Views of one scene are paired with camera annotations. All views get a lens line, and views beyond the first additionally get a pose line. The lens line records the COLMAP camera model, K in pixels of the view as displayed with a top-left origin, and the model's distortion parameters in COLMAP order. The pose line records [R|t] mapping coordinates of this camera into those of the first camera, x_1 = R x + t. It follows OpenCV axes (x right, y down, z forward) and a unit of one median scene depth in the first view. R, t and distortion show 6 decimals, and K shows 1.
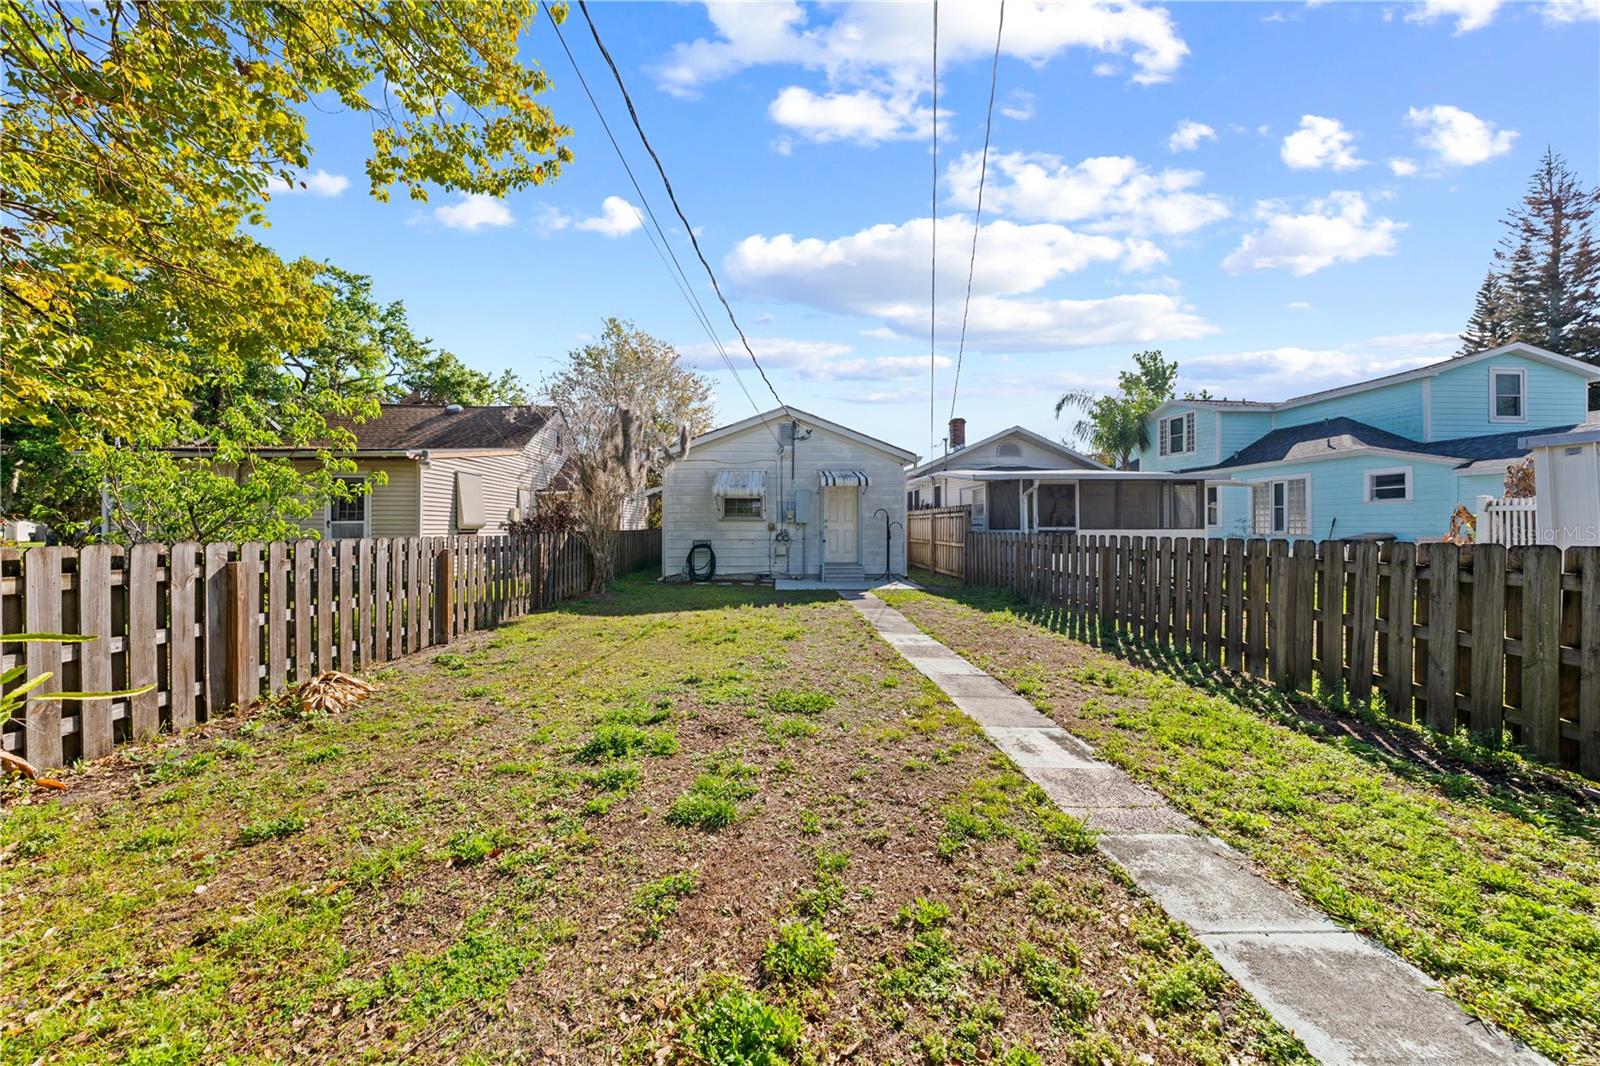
lens RADIAL K [[541.9, 0, 803.5], [0, 541.9, 526.2], [0, 0, 1]] dist [-0.002105, -0.000128]
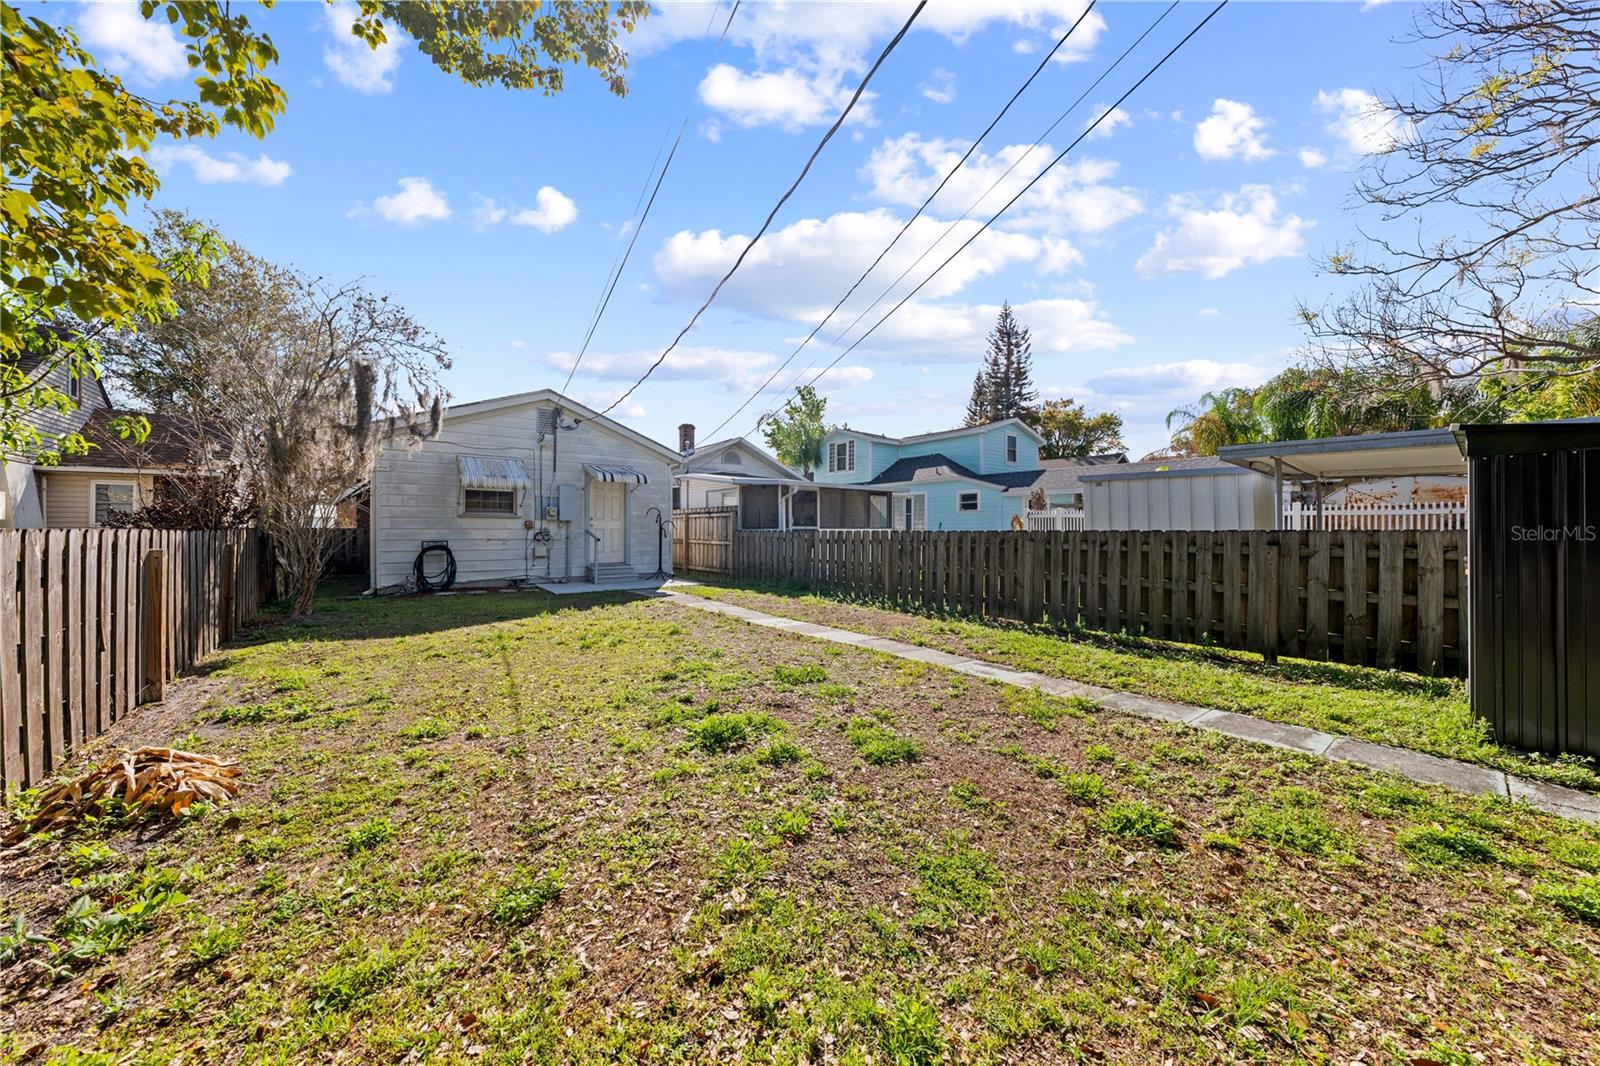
lens RADIAL K [[541.9, 0, 798.9], [0, 541.9, 530.9], [0, 0, 1]] dist [-0.002105, -0.000128]
pose [[0.813588, 0.001425, 0.581439, -0.235464], [-0.002013, 0.999998, 0.000366, 0.010879], [-0.581438, -0.001468, 0.813590, 0.037236]]
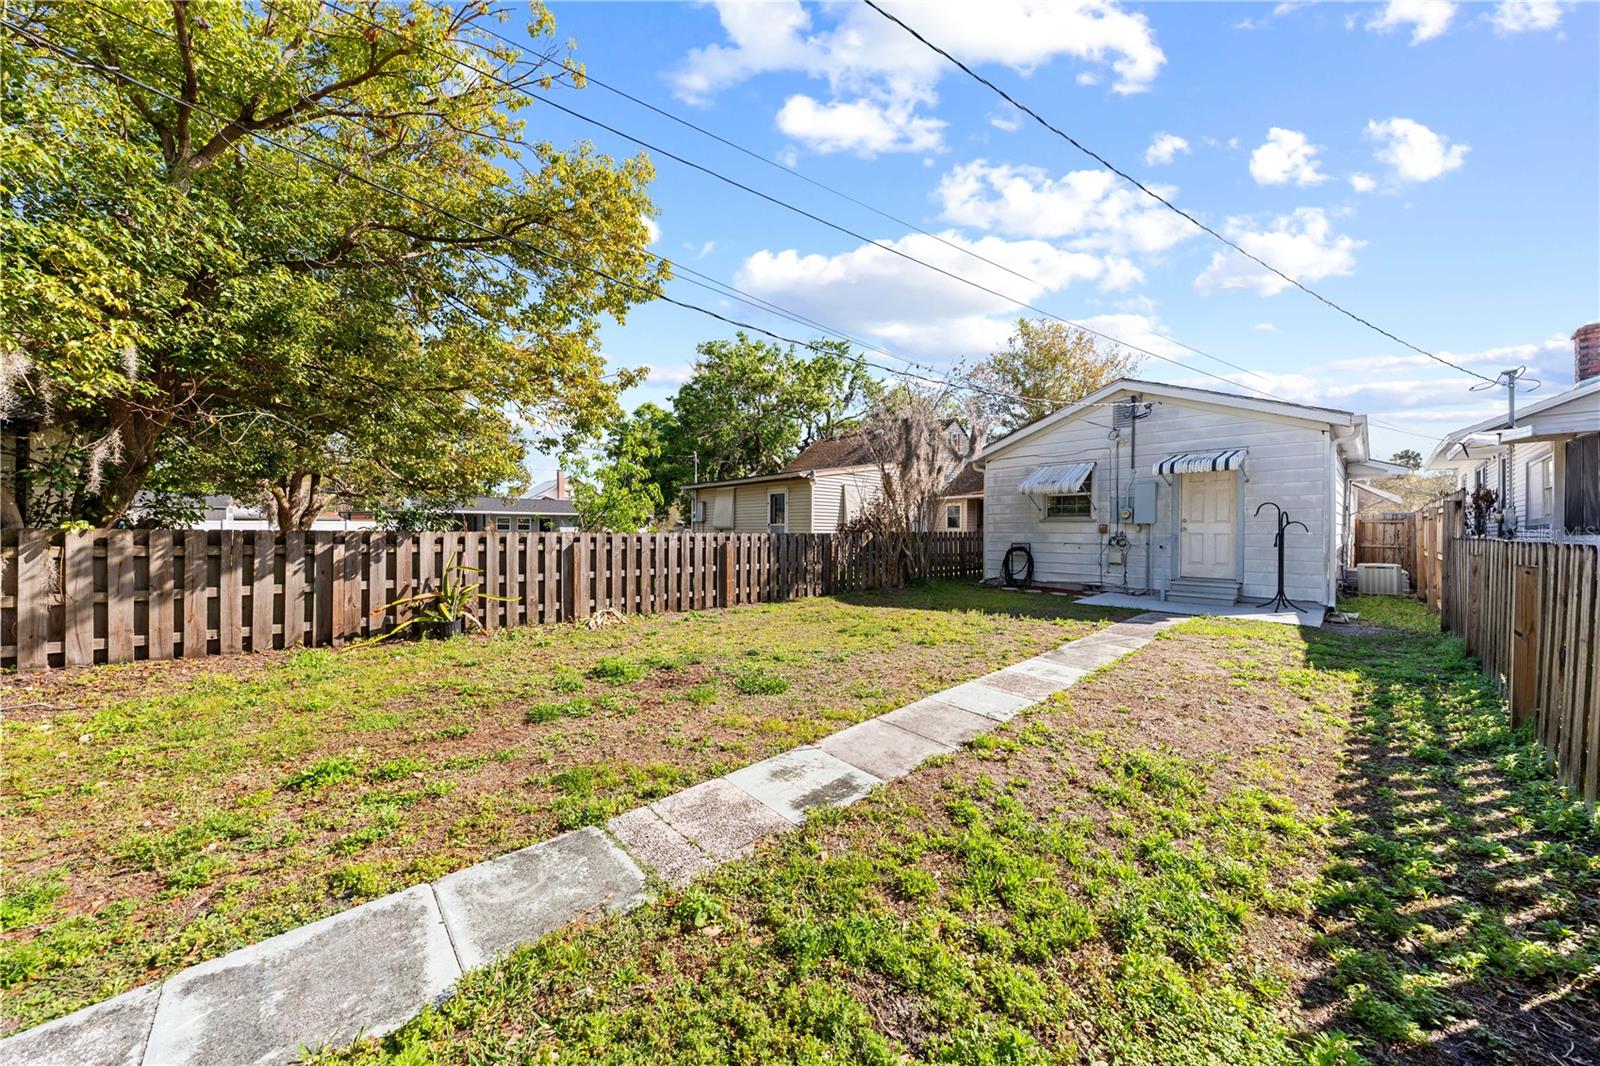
lens RADIAL K [[541.9, 0, 808.8], [0, 541.9, 536.1], [0, 0, 1]] dist [-0.002105, -0.000128]
pose [[0.642535, 0.011585, -0.766169, 0.316895], [-0.004767, 0.999927, 0.011122, 0.006132], [0.766241, -0.003494, 0.642543, 0.137402]]
